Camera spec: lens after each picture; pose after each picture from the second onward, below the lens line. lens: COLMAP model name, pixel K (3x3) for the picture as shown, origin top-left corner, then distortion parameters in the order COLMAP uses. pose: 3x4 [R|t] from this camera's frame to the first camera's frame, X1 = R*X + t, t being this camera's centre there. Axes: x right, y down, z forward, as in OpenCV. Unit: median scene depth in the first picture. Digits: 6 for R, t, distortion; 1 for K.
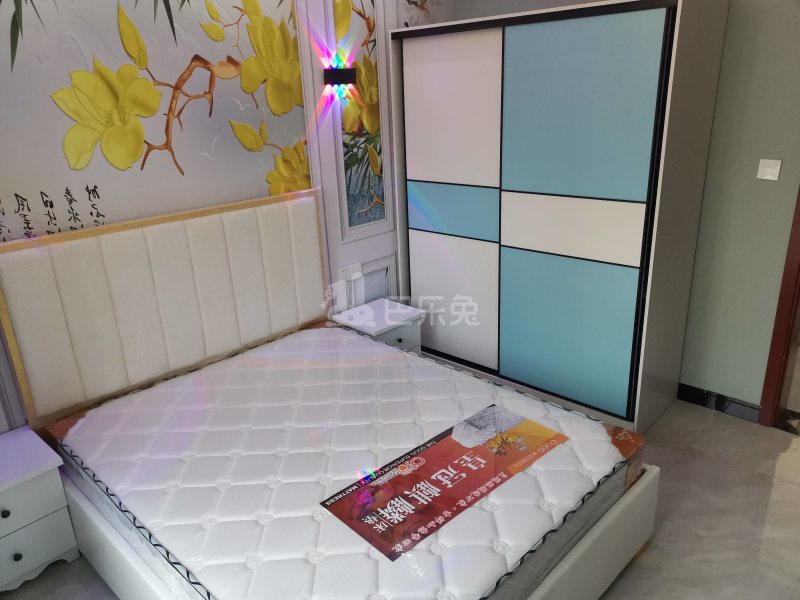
lens RADIAL K [[598.8, 0, 396.4], [0, 598.8, 297.9], [0, 0, 1]] dist [0.041134, -0.033890]
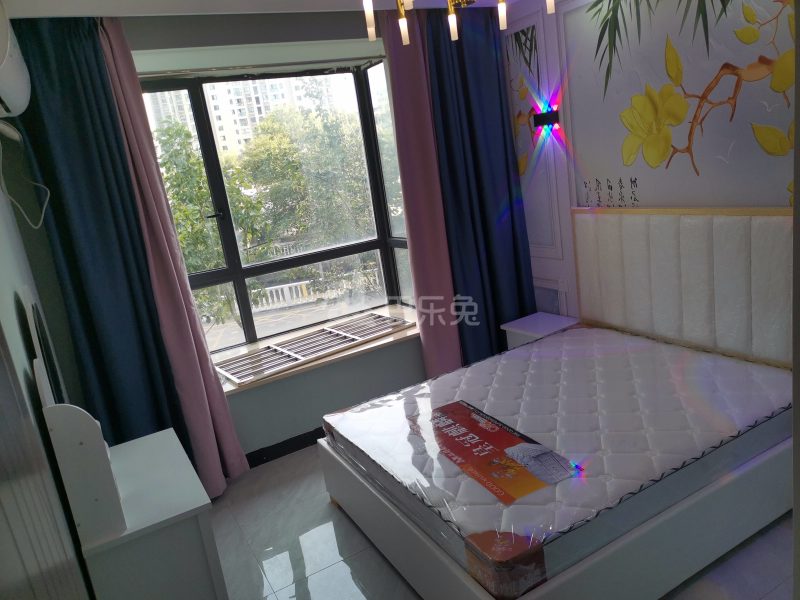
lens RADIAL K [[598.8, 0, 400.5], [0, 598.8, 298.1], [0, 0, 1]] dist [0.041134, -0.033890]
pose [[-0.276641, 0.303436, -0.911809, 0.978601], [-0.158972, 0.921316, 0.354832, -0.337532], [0.947733, 0.243113, -0.206636, 0.850873]]
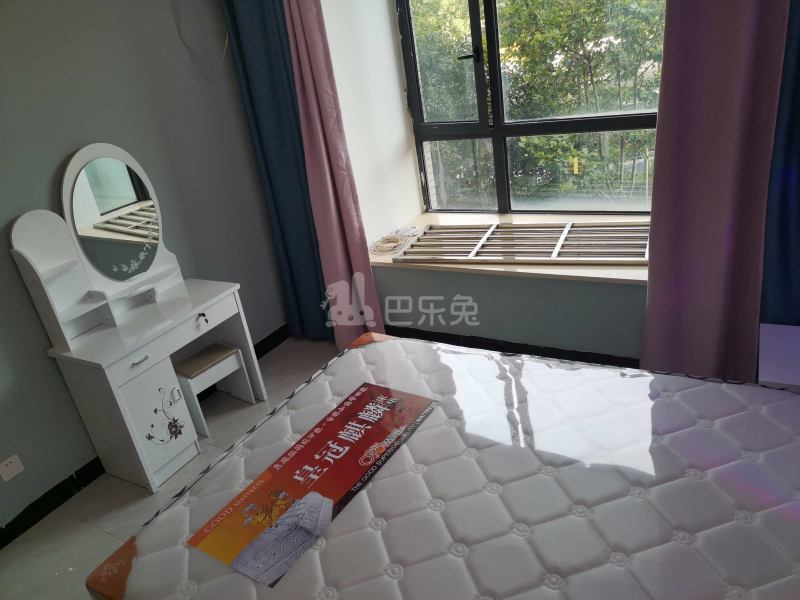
lens RADIAL K [[598.8, 0, 398.5], [0, 598.8, 302.9], [0, 0, 1]] dist [0.041134, -0.033890]
pose [[-0.951104, 0.274363, -0.141867, 0.045030], [0.104560, 0.718188, 0.687948, -0.441505], [0.290635, 0.639476, -0.711759, 1.274394]]
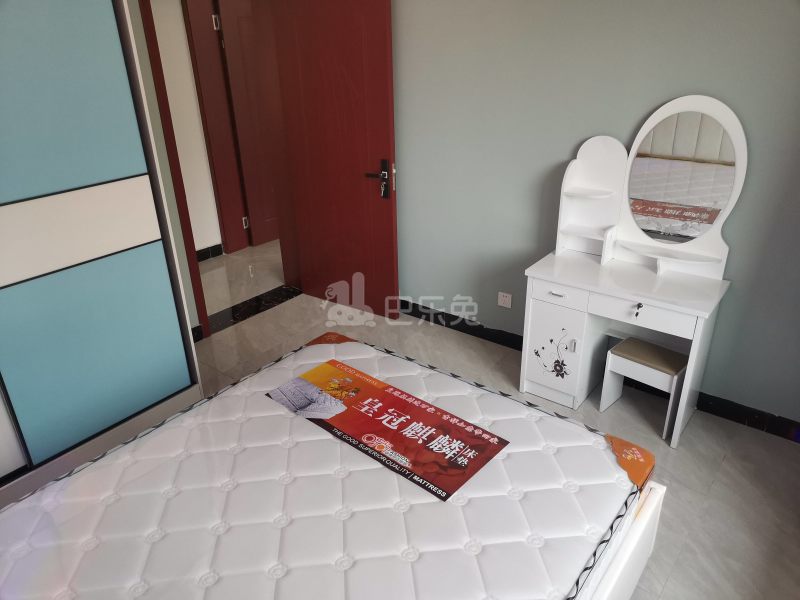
lens RADIAL K [[598.8, 0, 399.6], [0, 598.8, 298.5], [0, 0, 1]] dist [0.041134, -0.033890]
pose [[-0.099172, -0.374325, 0.921979, -0.656920], [0.356078, 0.851843, 0.384151, -0.232383], [-0.929179, 0.366393, 0.048810, 0.694908]]
